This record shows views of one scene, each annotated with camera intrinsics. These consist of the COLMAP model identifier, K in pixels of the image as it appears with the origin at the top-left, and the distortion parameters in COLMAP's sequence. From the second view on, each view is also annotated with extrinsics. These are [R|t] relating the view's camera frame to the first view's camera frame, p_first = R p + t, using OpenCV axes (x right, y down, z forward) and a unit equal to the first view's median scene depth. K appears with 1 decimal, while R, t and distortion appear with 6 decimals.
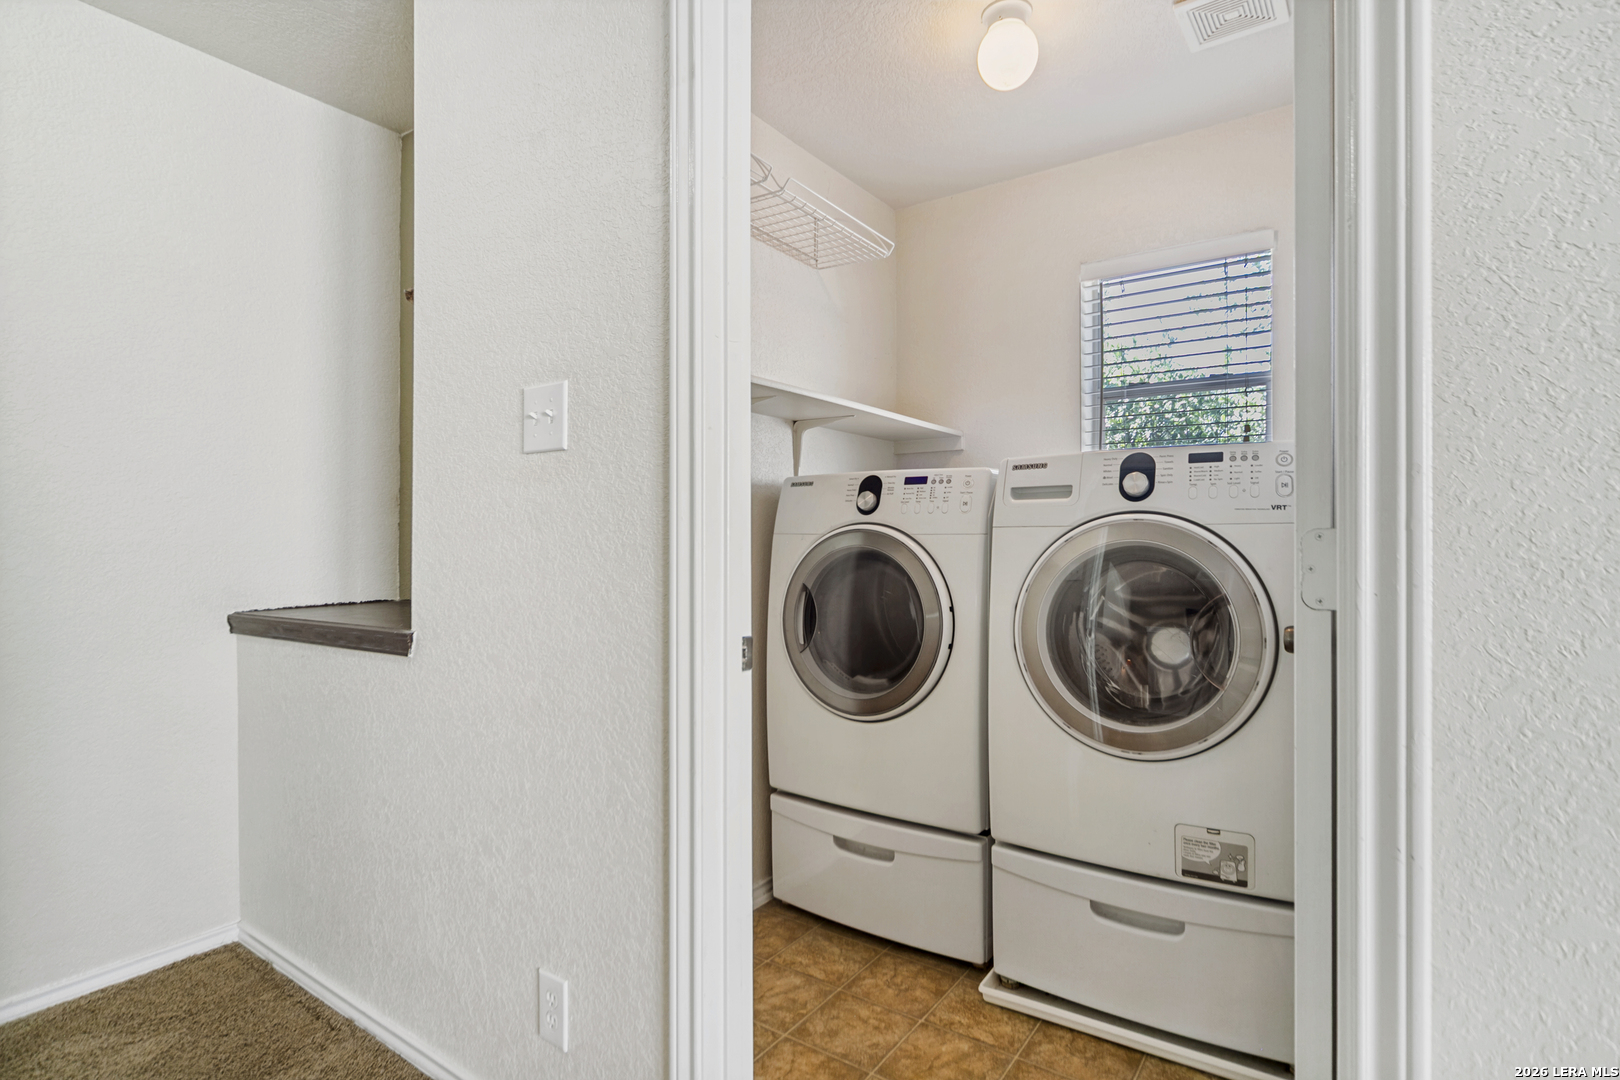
lens RADIAL K [[787.7, 0, 810.0], [0, 787.7, 540.0], [0, 0, 1]] dist [0.001985, 0.000068]
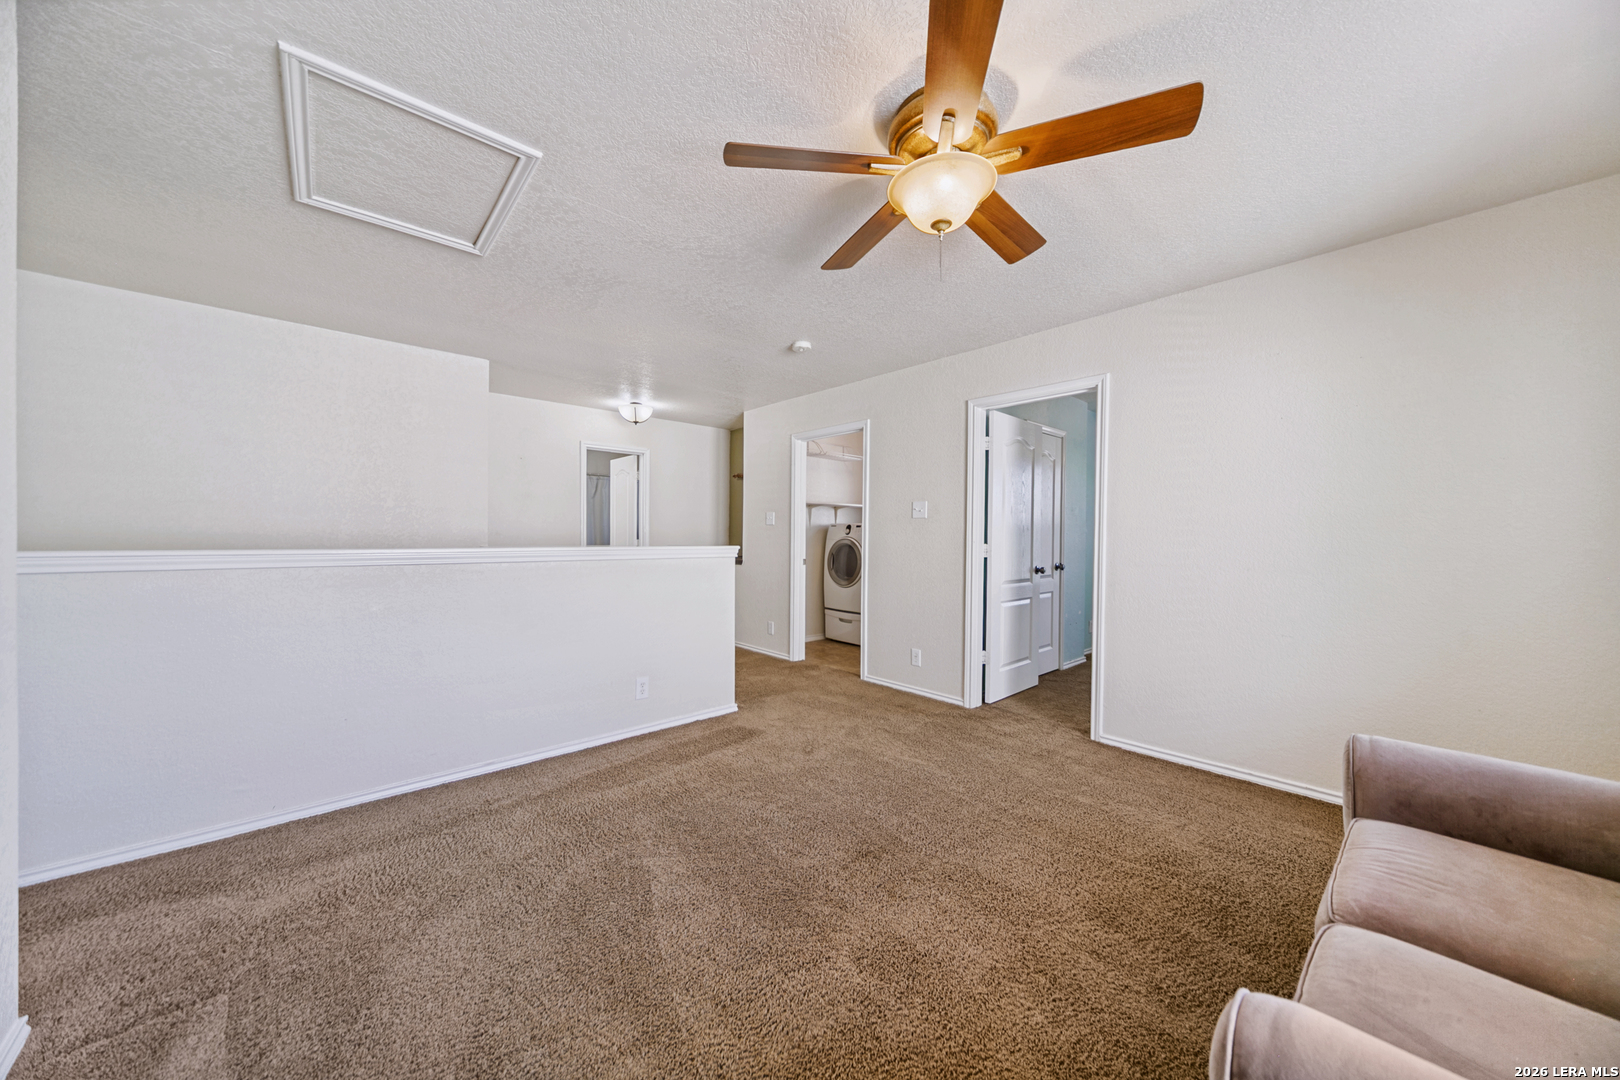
lens RADIAL K [[551.9, 0, 810.0], [0, 551.9, 540.0], [0, 0, 1]] dist [0.000684, -0.000094]
pose [[0.974293, 0.007319, -0.225164, 0.487397], [-0.007052, 0.999973, 0.001994, -0.009928], [0.225173, -0.000355, 0.974319, -1.630055]]
